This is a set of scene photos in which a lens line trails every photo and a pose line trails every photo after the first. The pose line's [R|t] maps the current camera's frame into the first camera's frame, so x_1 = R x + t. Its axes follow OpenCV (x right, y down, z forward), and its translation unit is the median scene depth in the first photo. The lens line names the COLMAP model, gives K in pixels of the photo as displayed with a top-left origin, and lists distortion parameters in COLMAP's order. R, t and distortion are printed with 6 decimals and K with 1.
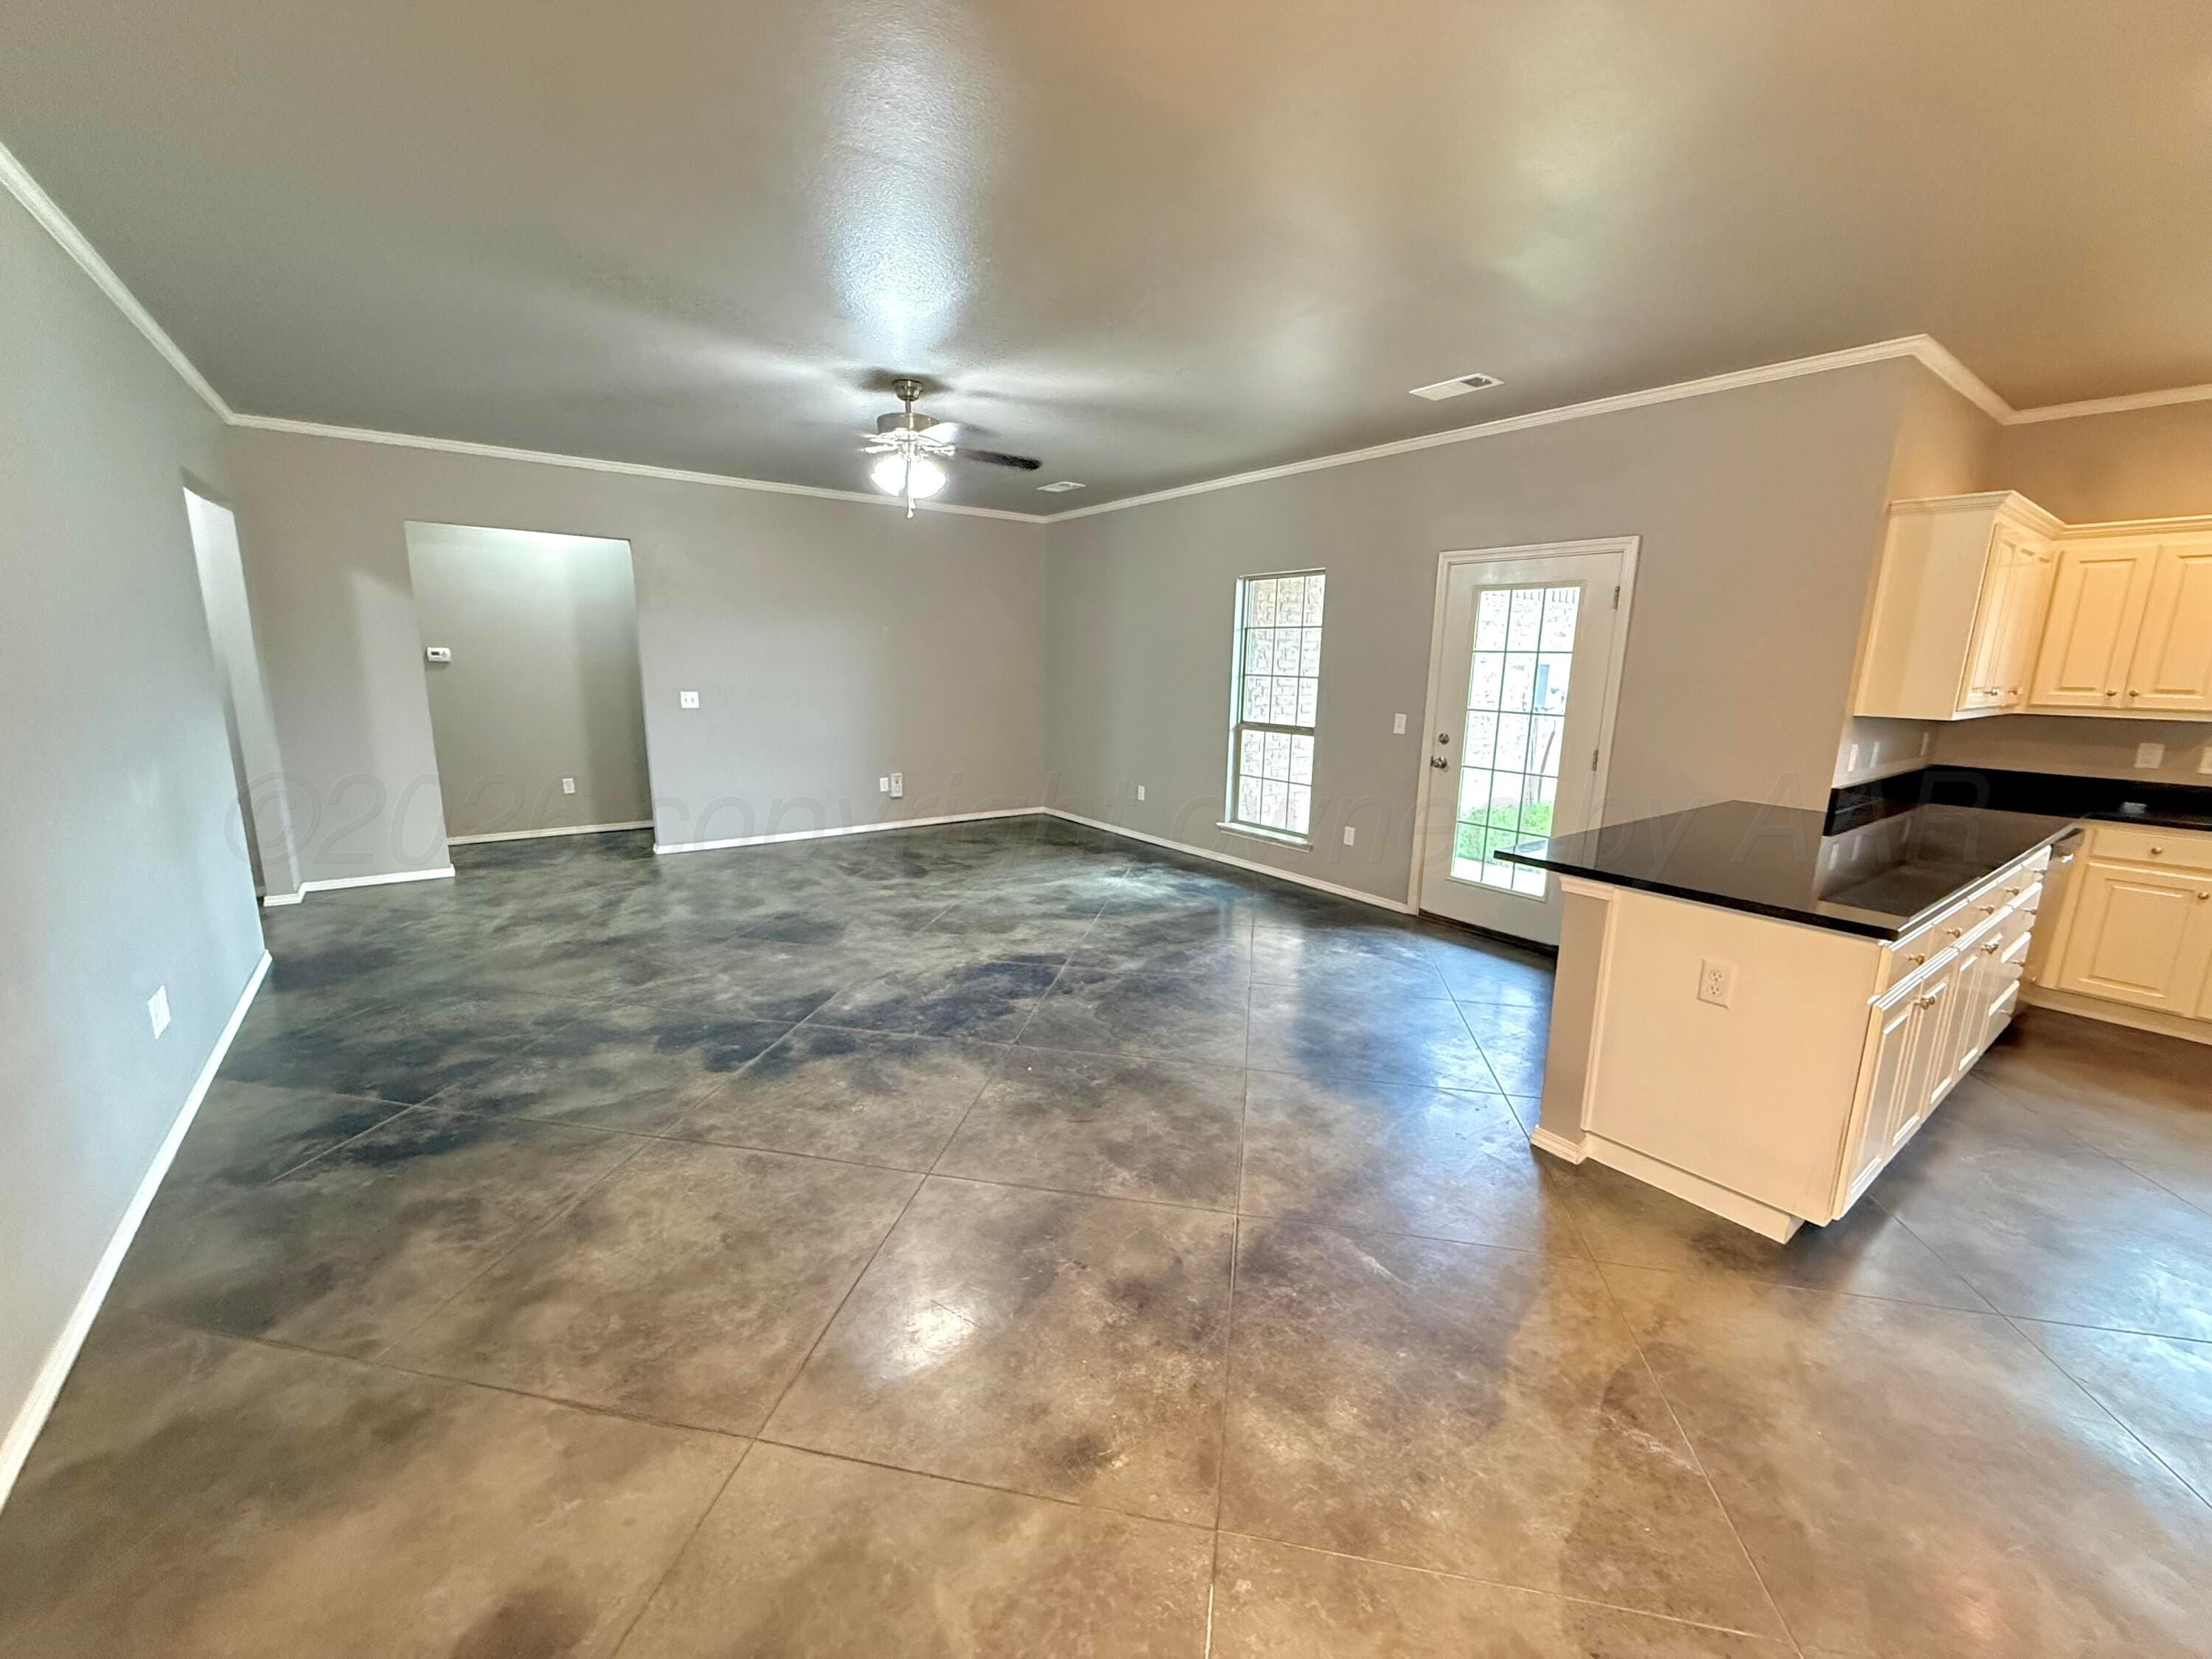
lens RADIAL K [[874.4, 0, 1096.3], [0, 874.4, 830.3], [0, 0, 1]] dist [-0.002159, -0.000242]
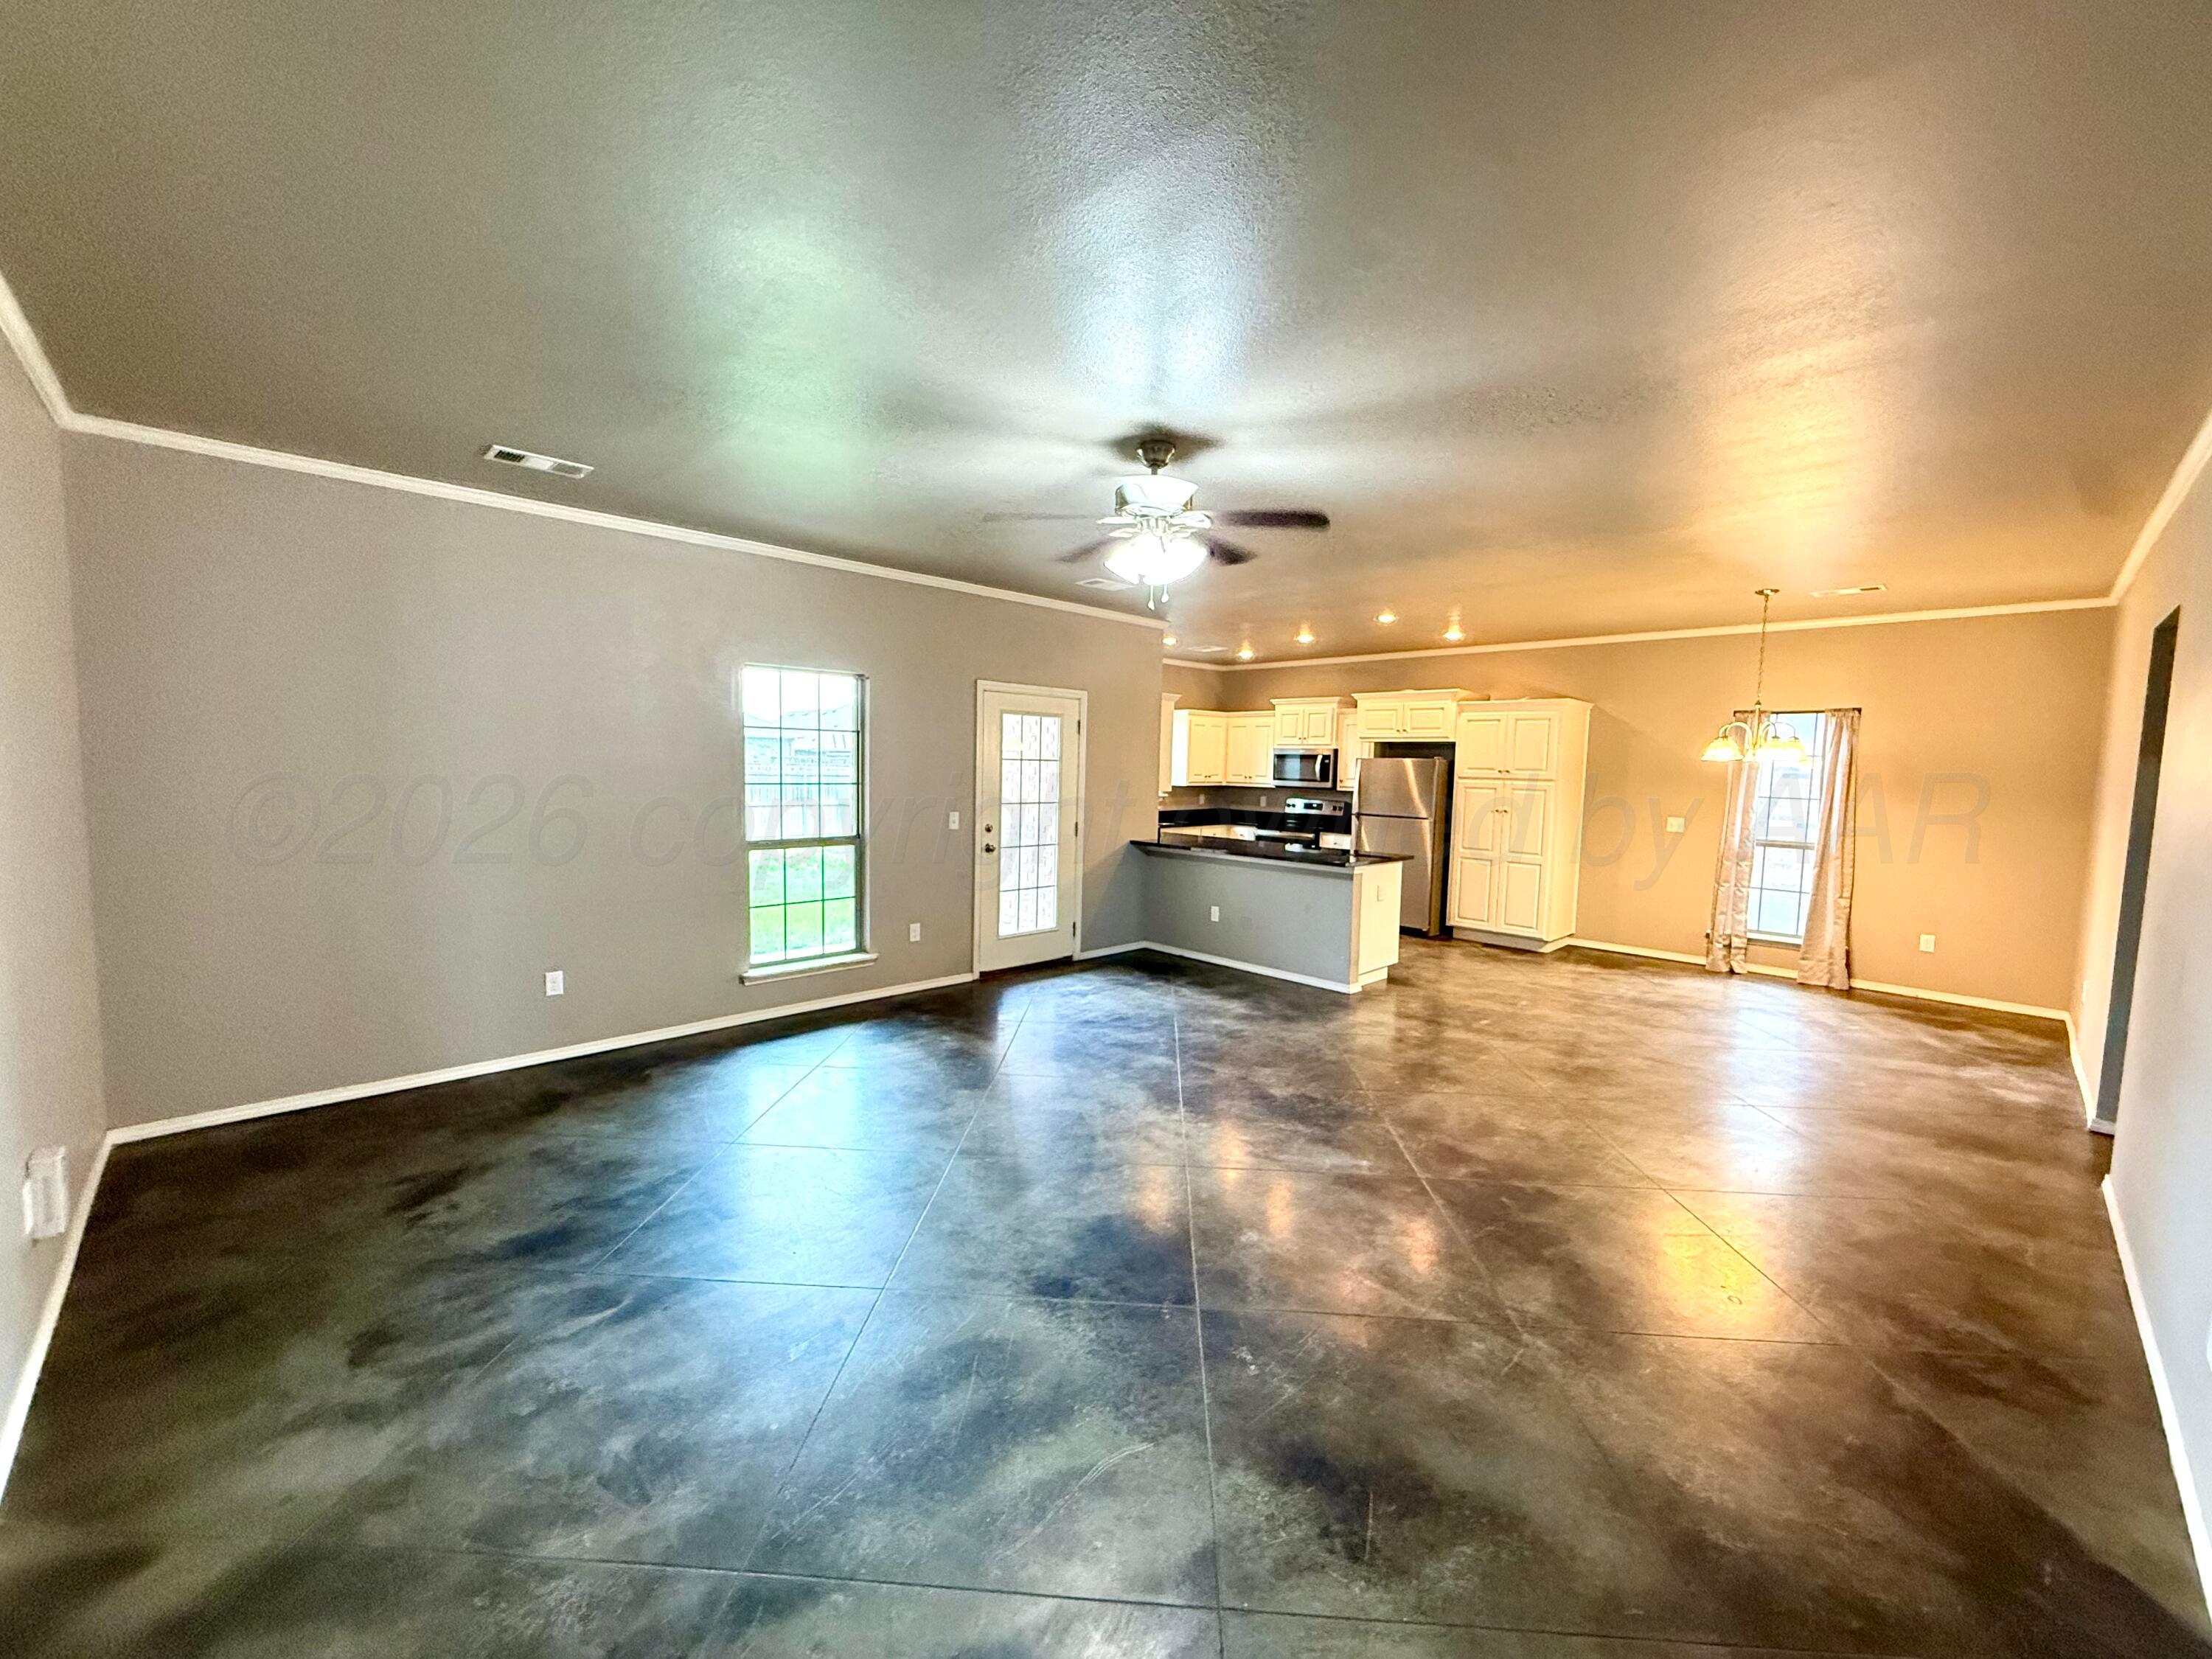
lens RADIAL K [[874.4, 0, 1096.3], [0, 874.4, 830.3], [0, 0, 1]] dist [-0.002159, -0.000242]
pose [[-0.126833, -0.098909, 0.986980, -1.055622], [0.169702, 0.978182, 0.119835, -0.280705], [-0.977300, 0.182691, -0.107281, 1.231167]]
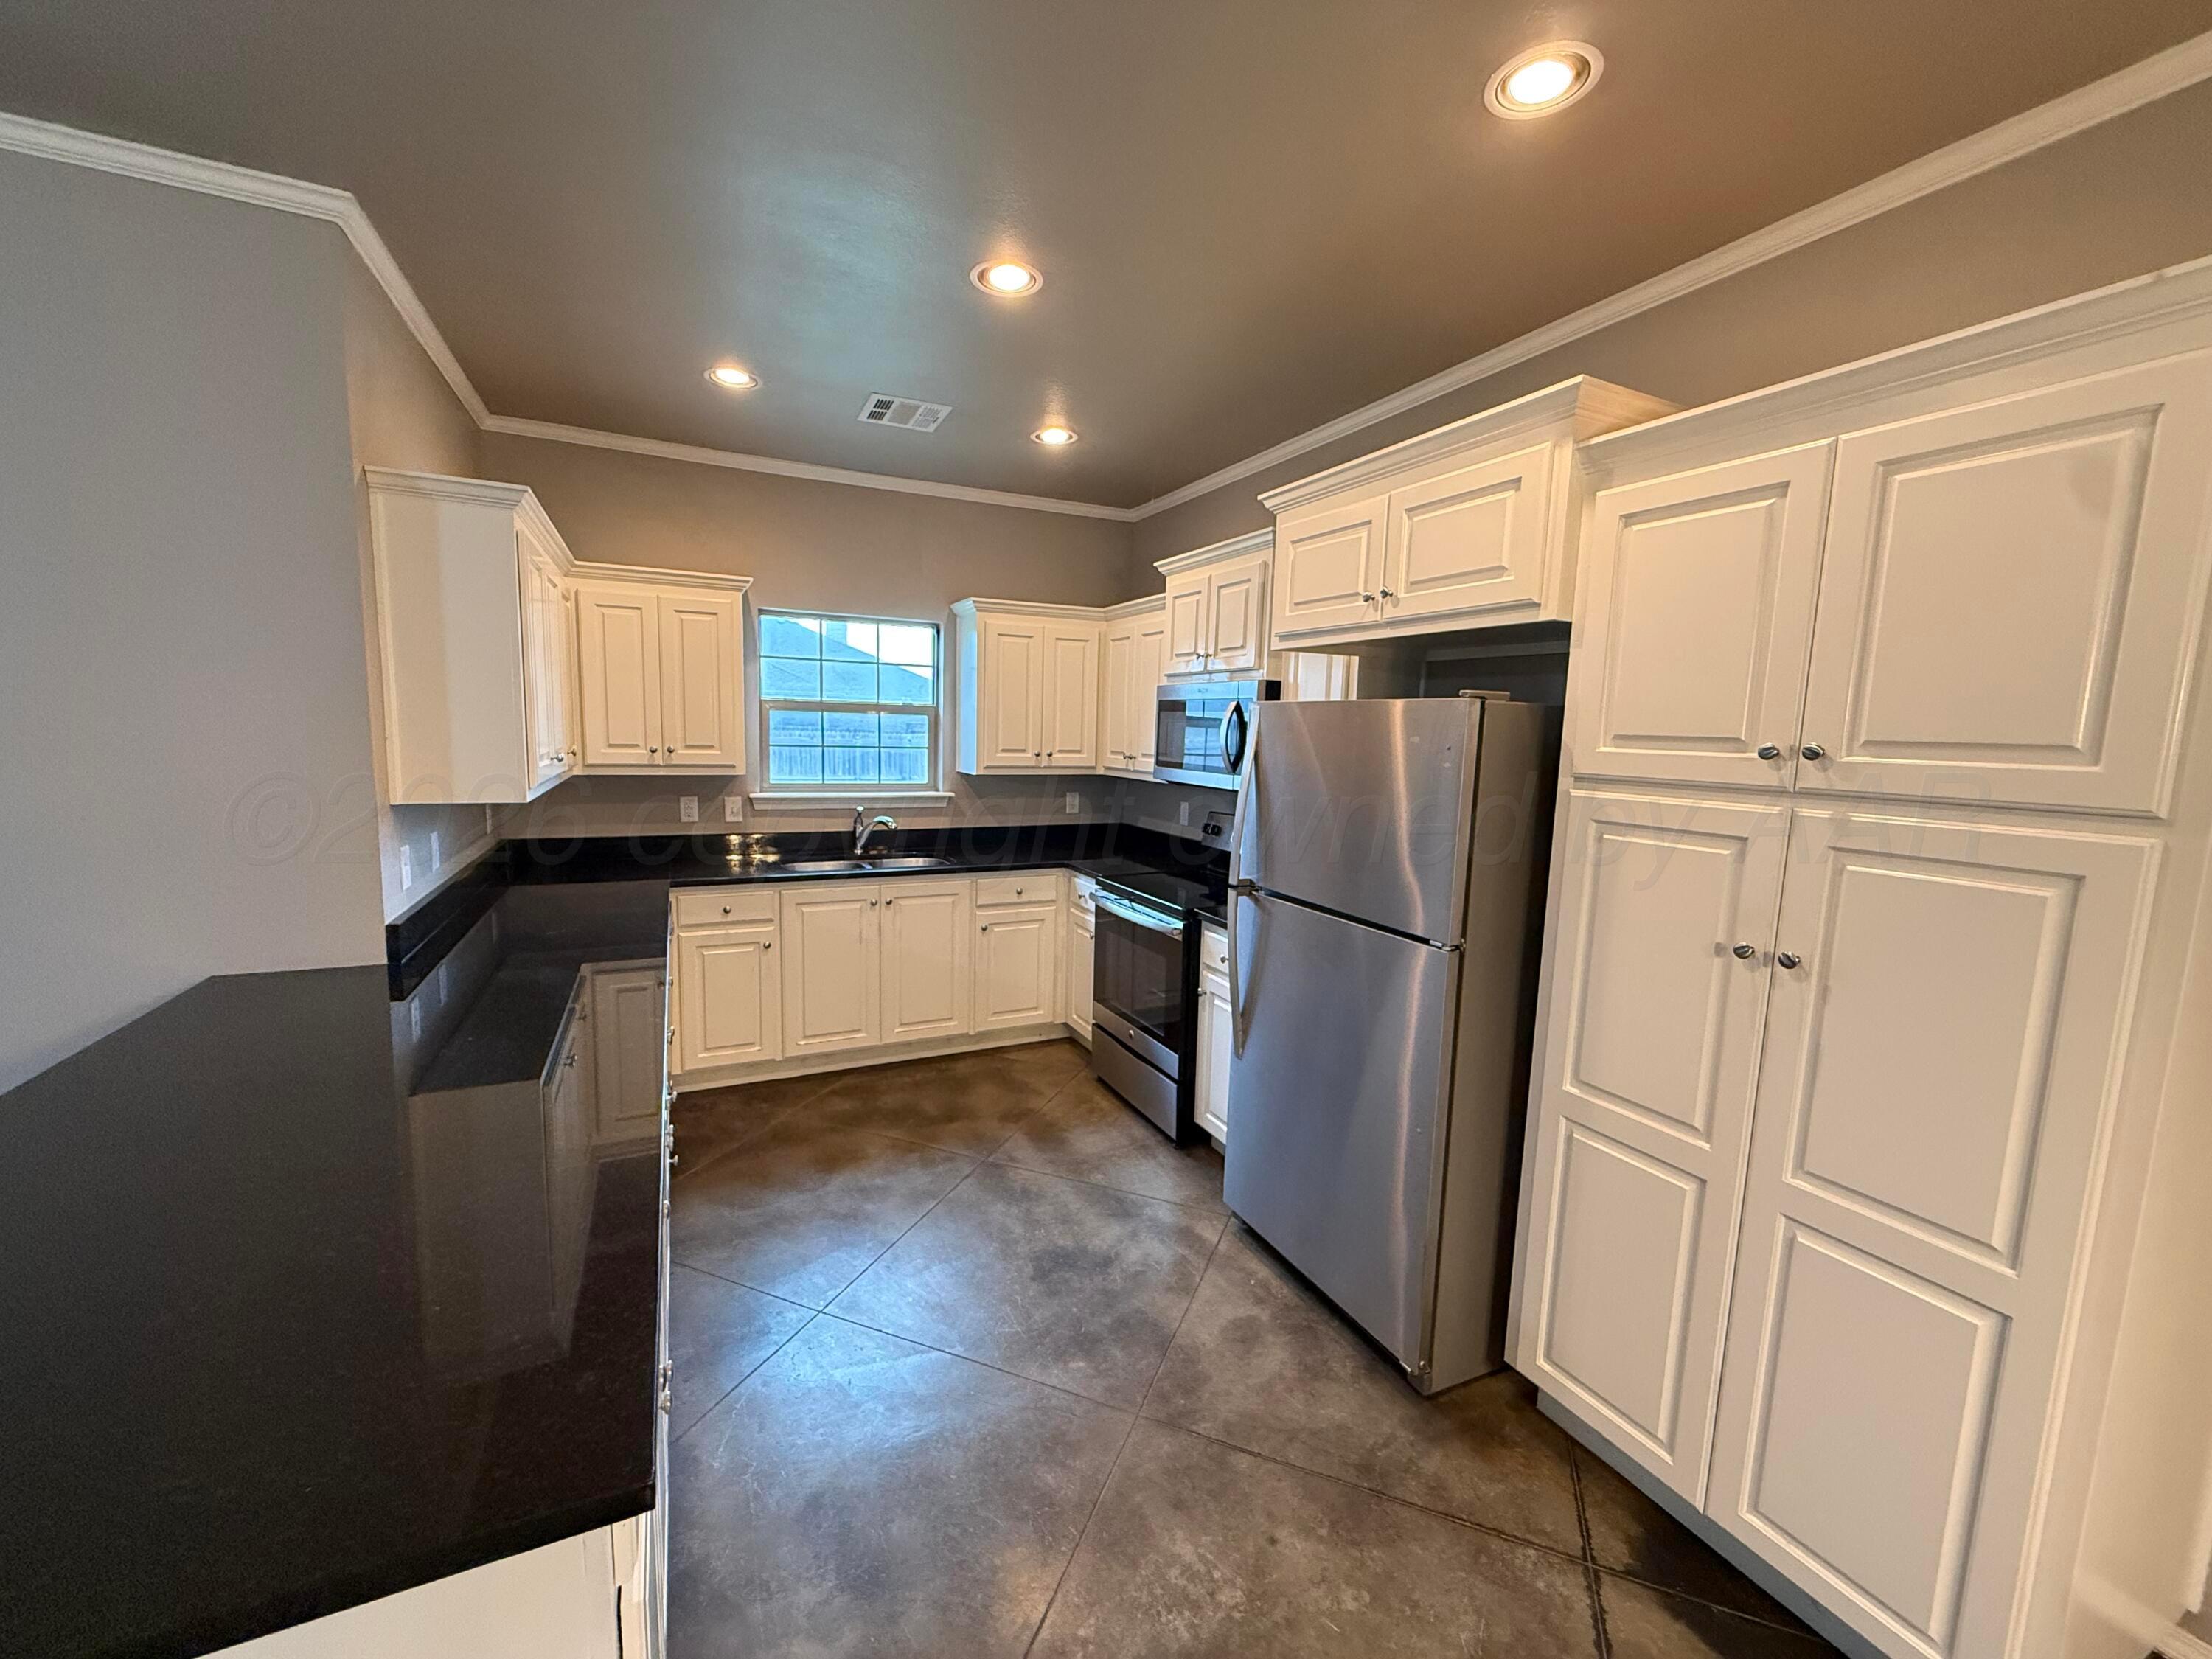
lens RADIAL K [[874.4, 0, 1096.3], [0, 874.4, 830.3], [0, 0, 1]] dist [-0.002159, -0.000242]
pose [[0.181828, -0.130078, 0.974689, 0.313344], [0.170290, 0.980401, 0.099073, -0.081005], [-0.968473, 0.147965, 0.200415, 0.349611]]
